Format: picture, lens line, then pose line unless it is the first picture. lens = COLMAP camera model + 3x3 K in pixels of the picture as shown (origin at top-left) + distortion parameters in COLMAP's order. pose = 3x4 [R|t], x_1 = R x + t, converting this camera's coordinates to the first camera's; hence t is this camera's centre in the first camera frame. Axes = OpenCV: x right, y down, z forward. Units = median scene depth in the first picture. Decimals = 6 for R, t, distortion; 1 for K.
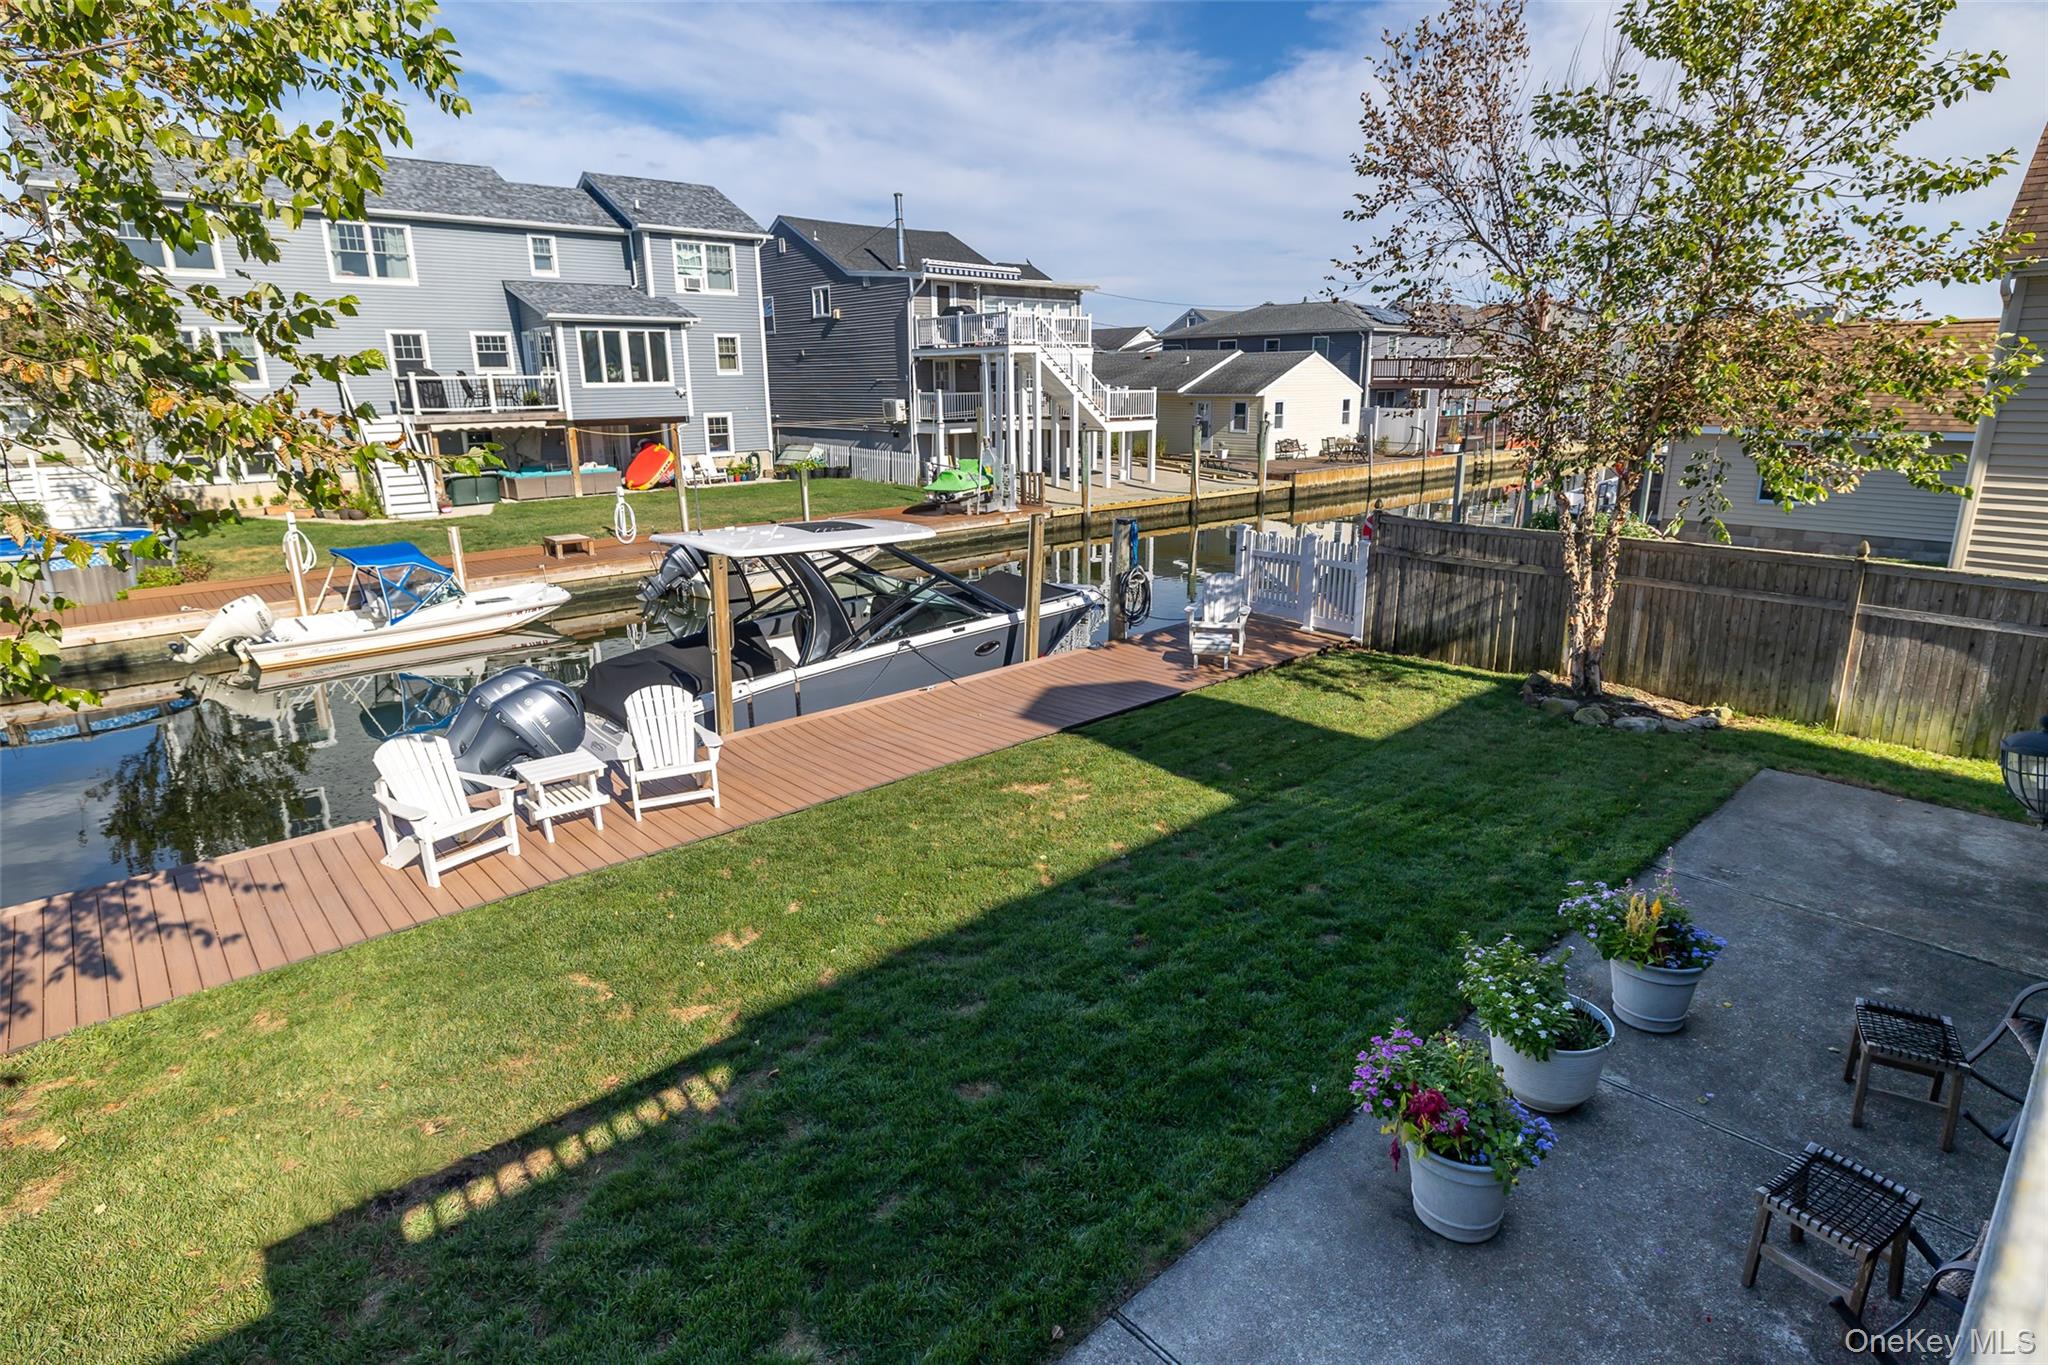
lens RADIAL K [[1043.8, 0, 1020.2], [0, 1043.8, 677.1], [0, 0, 1]] dist [-0.009847, 0.000962]
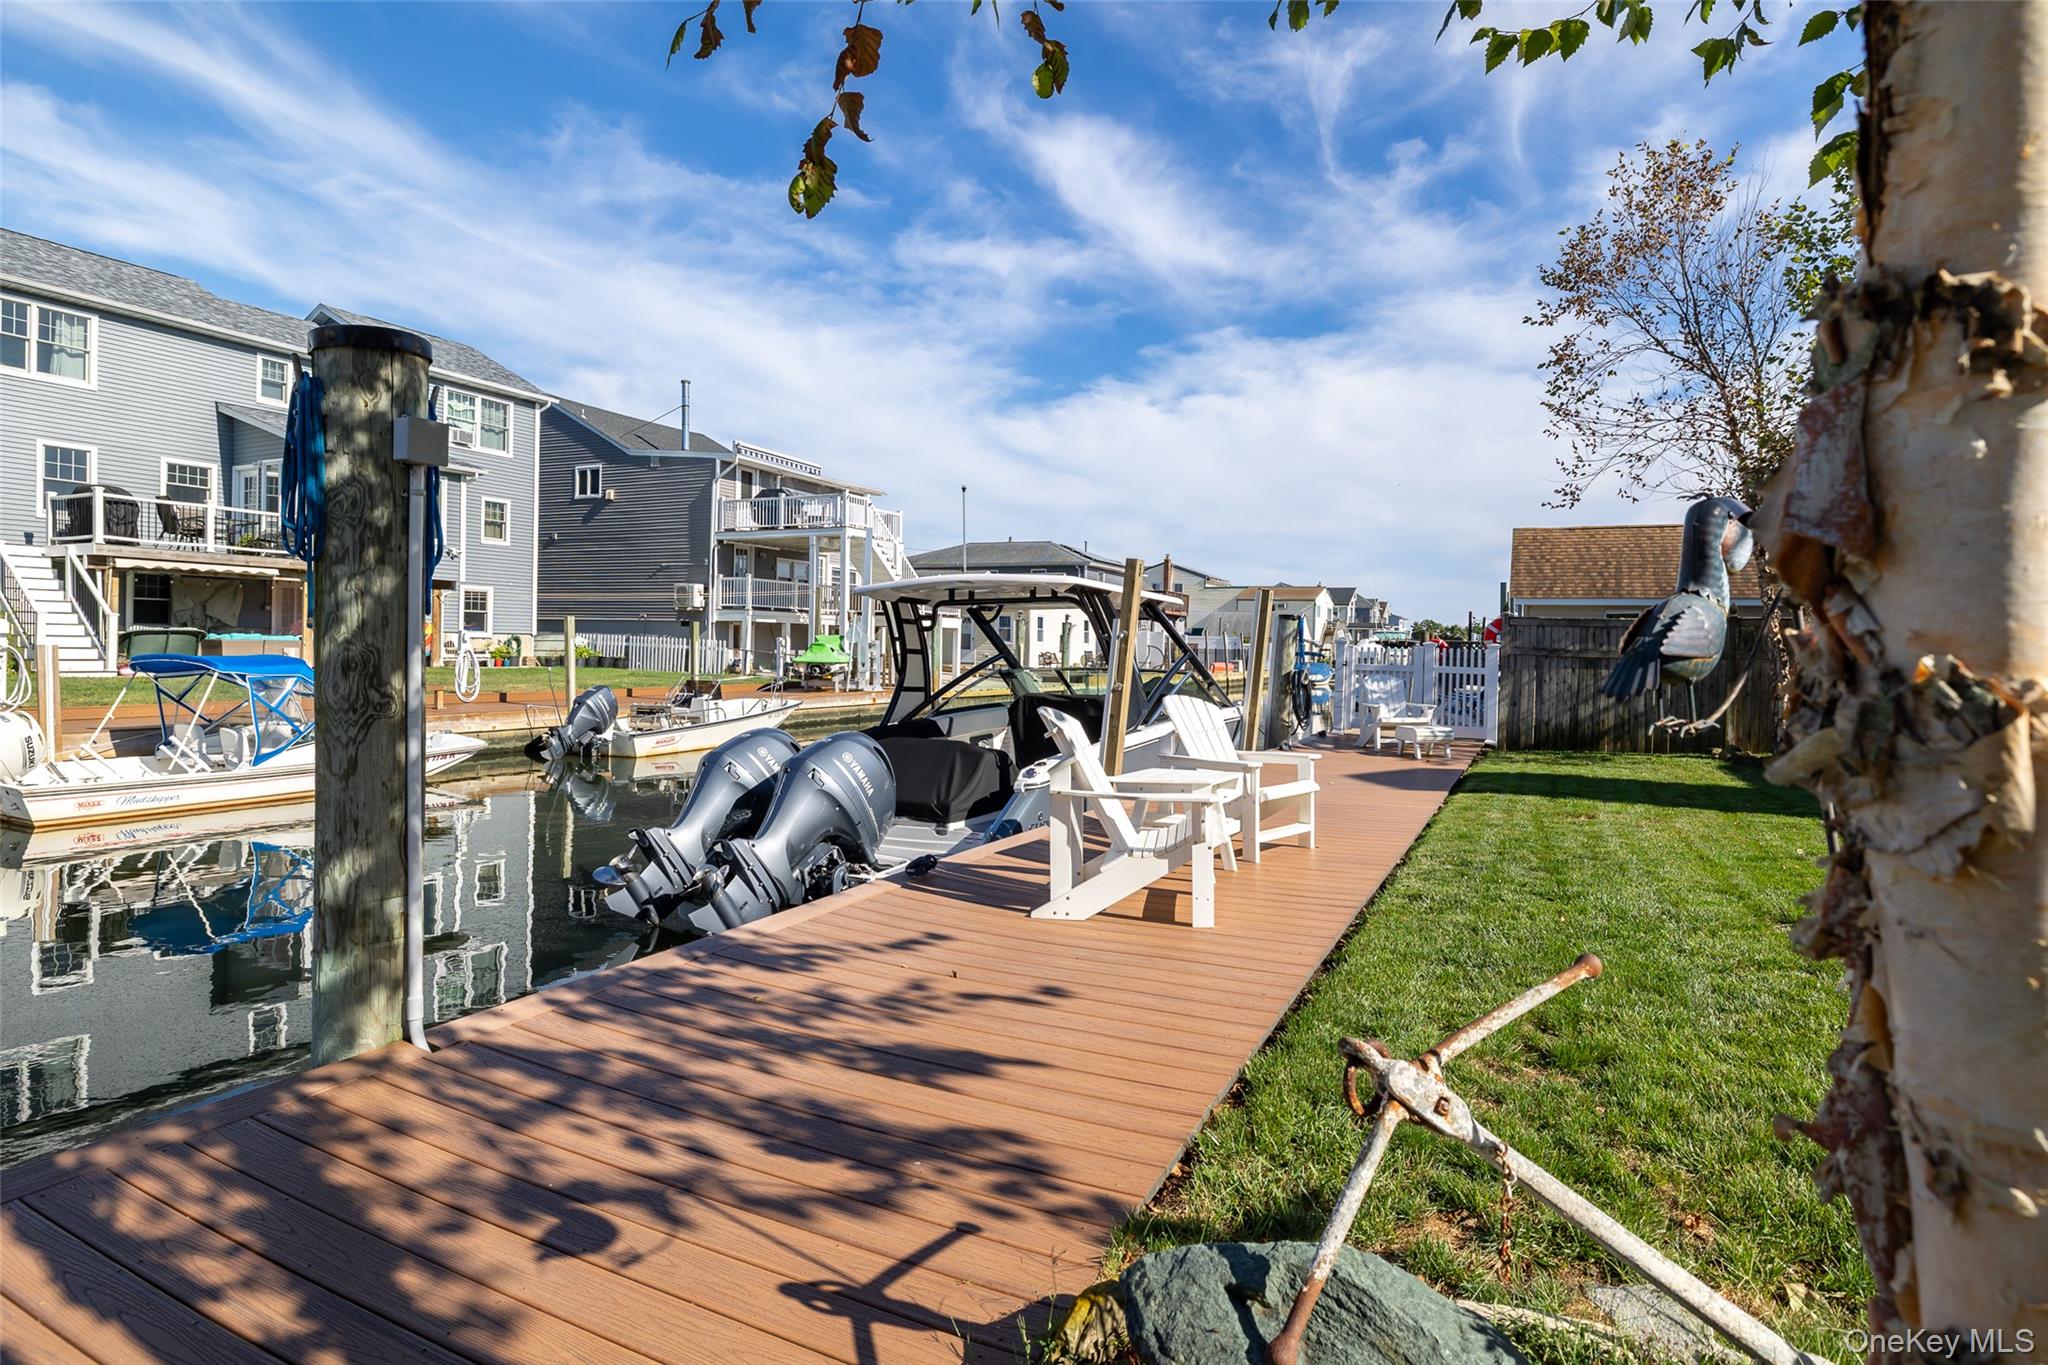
lens RADIAL K [[1043.8, 0, 1020.2], [0, 1043.8, 677.1], [0, 0, 1]] dist [-0.009847, 0.000962]
pose [[0.929306, 0.019917, 0.368774, -0.207818], [0.070251, 0.970779, -0.229463, 0.044302], [-0.362568, 0.239148, 0.900751, 0.112411]]
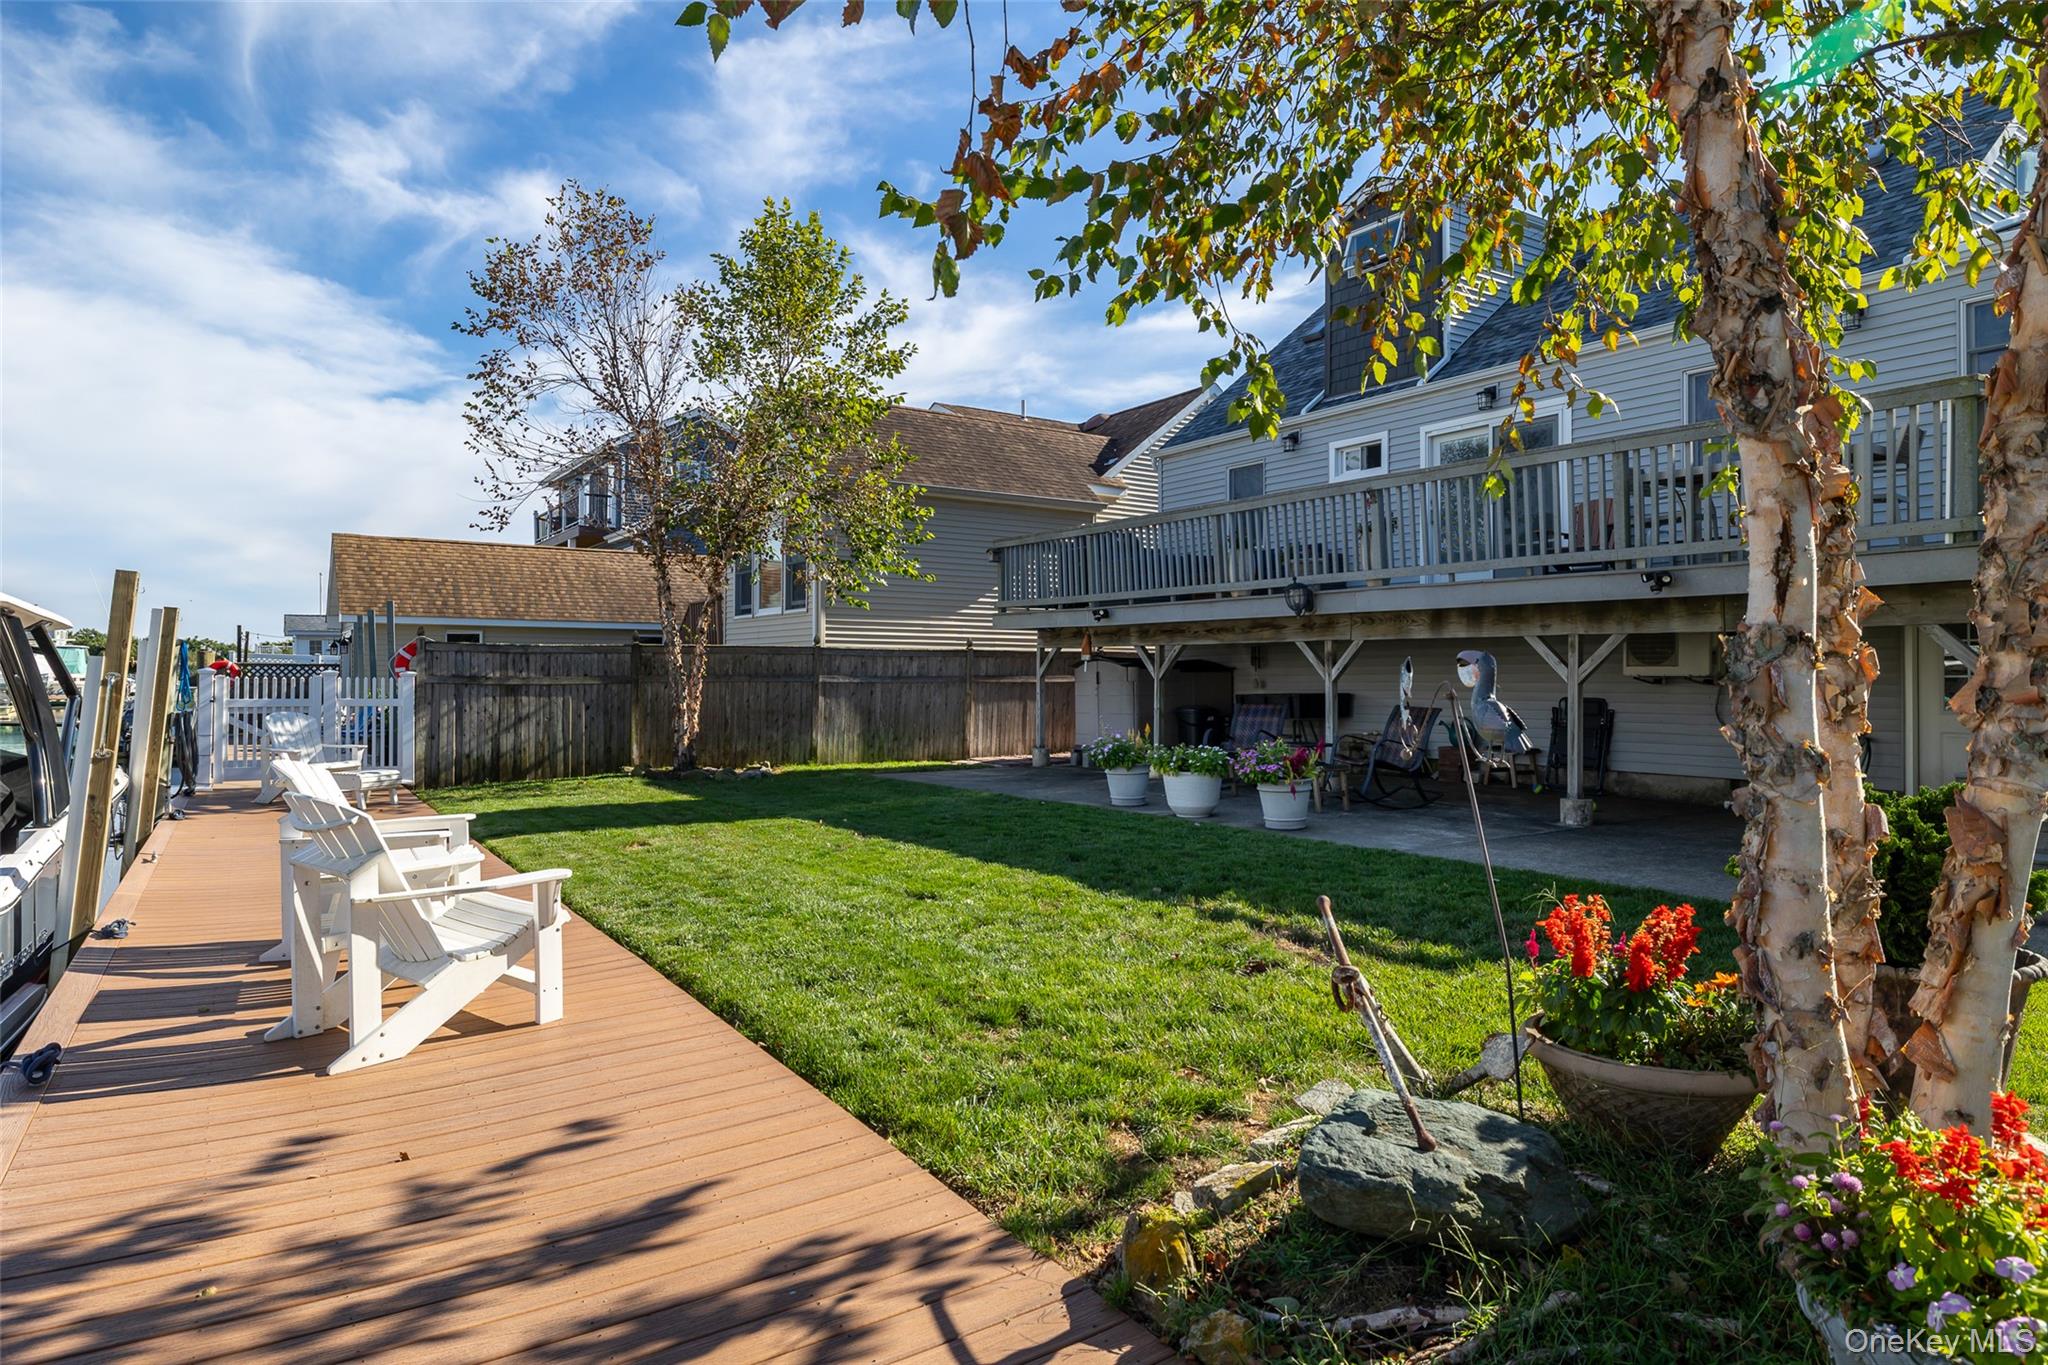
lens RADIAL K [[1149.0, 0, 1063.2], [0, 1149.0, 679.1], [0, 0, 1]] dist [-0.043365, -0.000160]
pose [[0.113095, 0.009510, 0.993539, -0.255988], [0.269612, 0.962142, -0.039900, 0.029785], [-0.956305, 0.272383, 0.106249, 0.152754]]
